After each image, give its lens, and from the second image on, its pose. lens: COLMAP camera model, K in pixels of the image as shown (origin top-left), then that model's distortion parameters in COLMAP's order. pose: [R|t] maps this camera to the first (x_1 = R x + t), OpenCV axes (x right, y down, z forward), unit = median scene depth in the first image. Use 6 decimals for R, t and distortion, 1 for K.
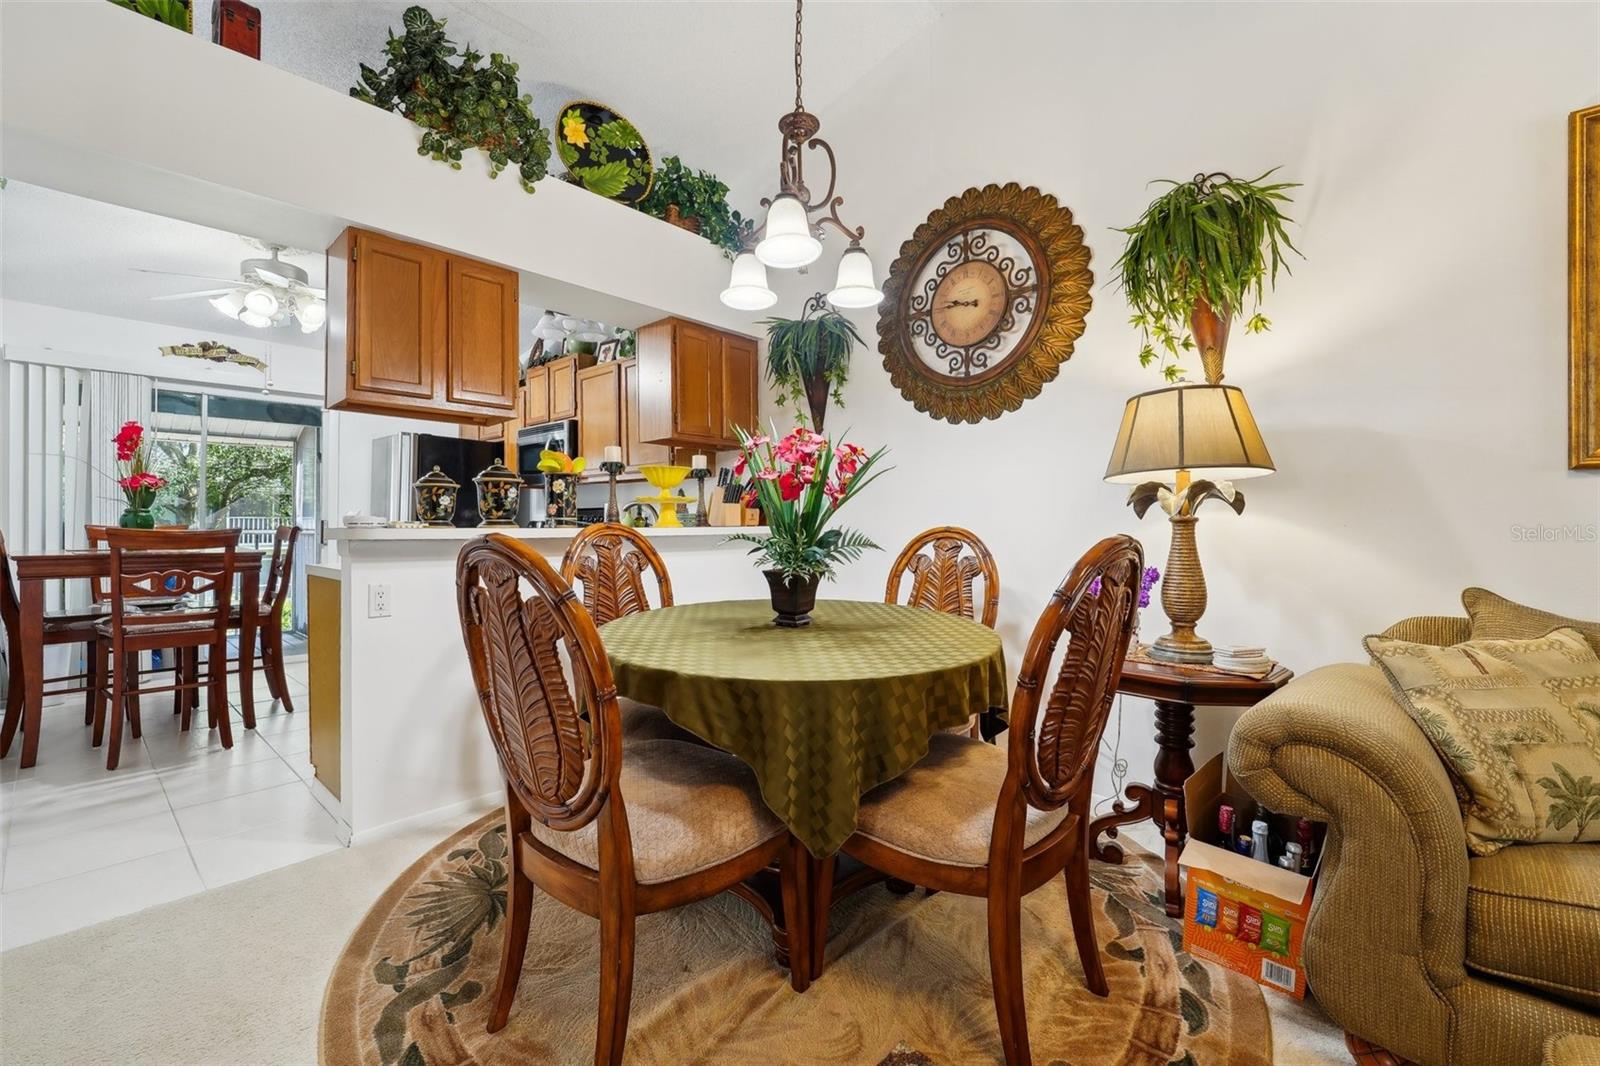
lens RADIAL K [[682.1, 0, 797.4], [0, 682.1, 529.7], [0, 0, 1]] dist [-0.003512, -0.000205]
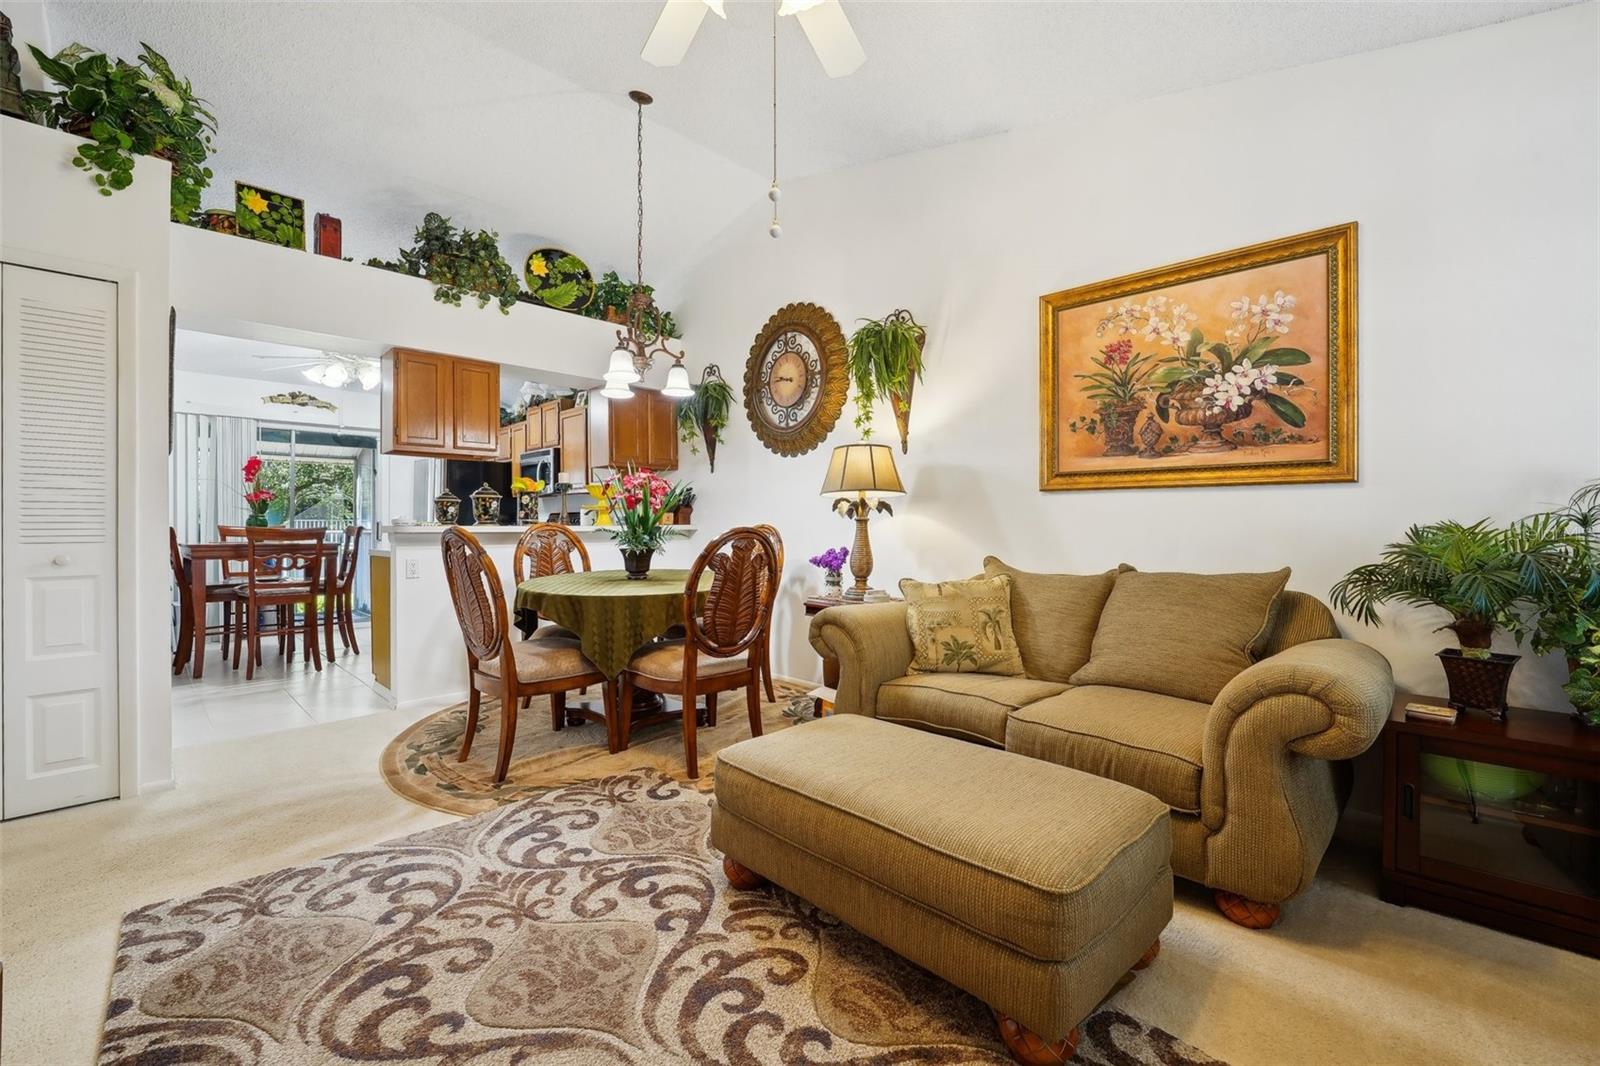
lens RADIAL K [[663.6, 0, 800.0], [0, 663.6, 533.0], [0, 0, 1]] dist [0.001346, -0.000088]
pose [[0.999181, -0.002371, -0.040390, 0.345858], [0.002518, 0.999990, 0.003595, 0.009474], [0.040381, -0.003694, 0.999178, -0.507451]]
